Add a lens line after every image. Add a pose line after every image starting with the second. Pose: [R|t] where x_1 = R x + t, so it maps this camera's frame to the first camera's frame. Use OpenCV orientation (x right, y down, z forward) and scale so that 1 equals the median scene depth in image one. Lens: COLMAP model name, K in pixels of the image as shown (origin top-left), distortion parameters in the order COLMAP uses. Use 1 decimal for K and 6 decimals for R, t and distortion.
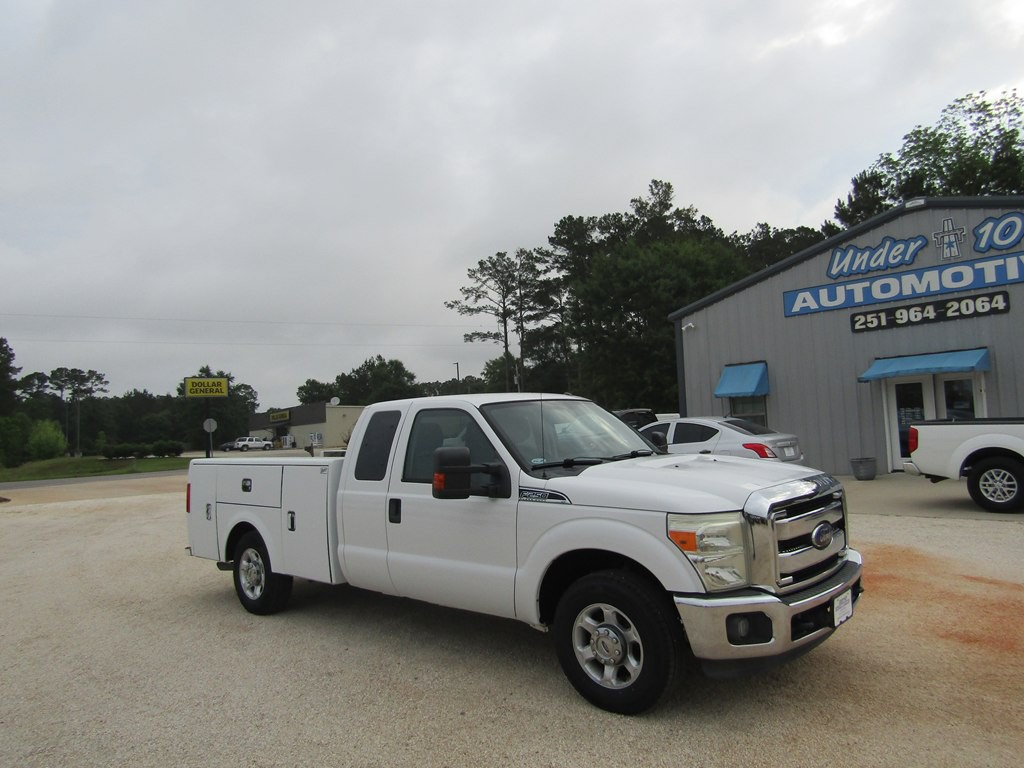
lens RADIAL K [[724.2, 0, 513.0], [0, 724.2, 385.1], [0, 0, 1]] dist [-0.014433, 0.003113]
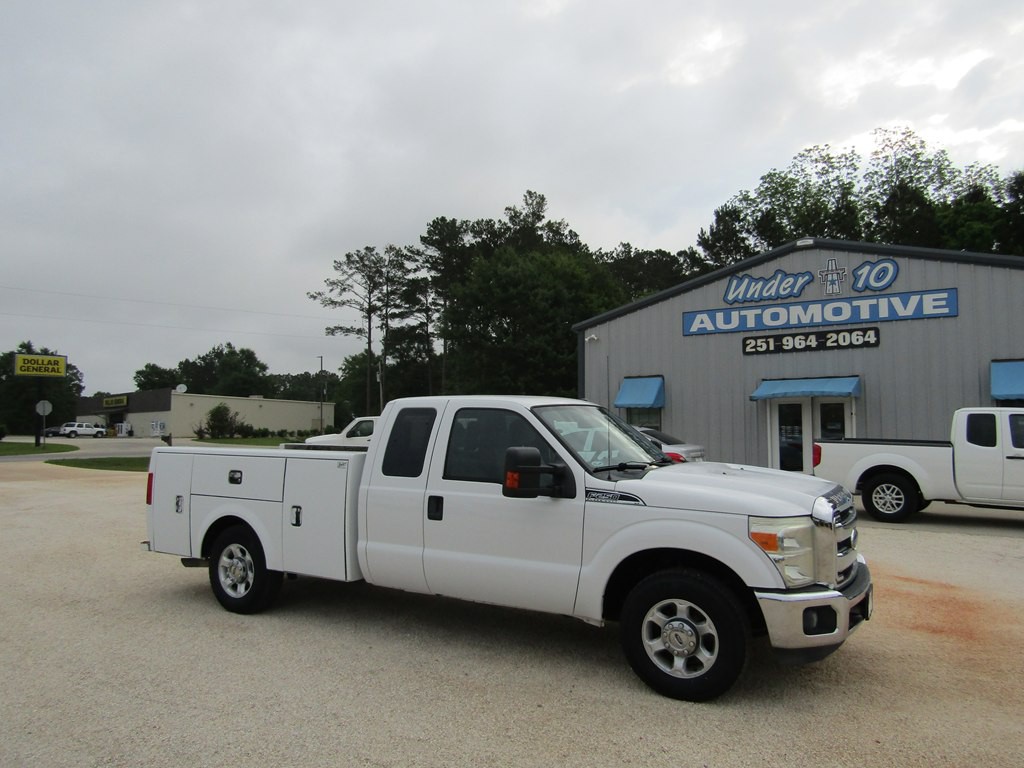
lens RADIAL K [[724.2, 0, 512.8], [0, 724.2, 384.9], [0, 0, 1]] dist [-0.014433, 0.003113]
pose [[0.978043, 0.058119, 0.200134, -0.090892], [-0.057674, 0.998303, -0.008057, 0.001957], [-0.200263, -0.003662, 0.979735, -0.000374]]
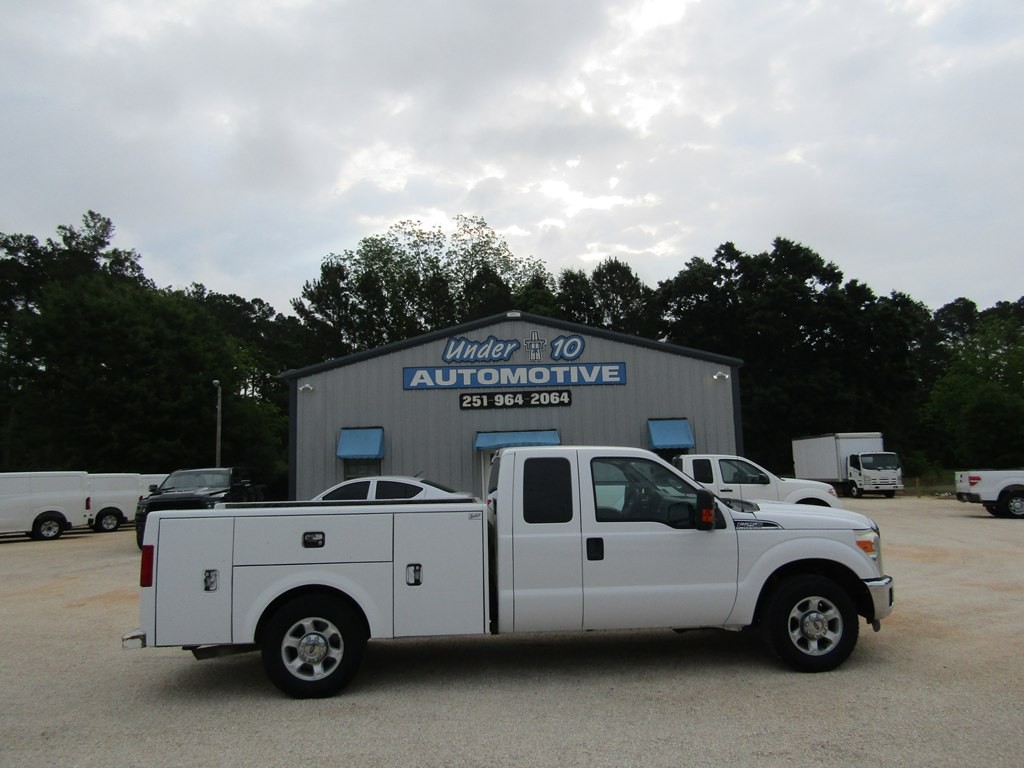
lens RADIAL K [[724.2, 0, 513.8], [0, 724.2, 387.4], [0, 0, 1]] dist [-0.014433, 0.003113]
pose [[0.684586, 0.112786, 0.720154, -0.359569], [-0.049193, 0.992853, -0.108731, 0.019009], [-0.727270, 0.039009, 0.685242, 0.111791]]
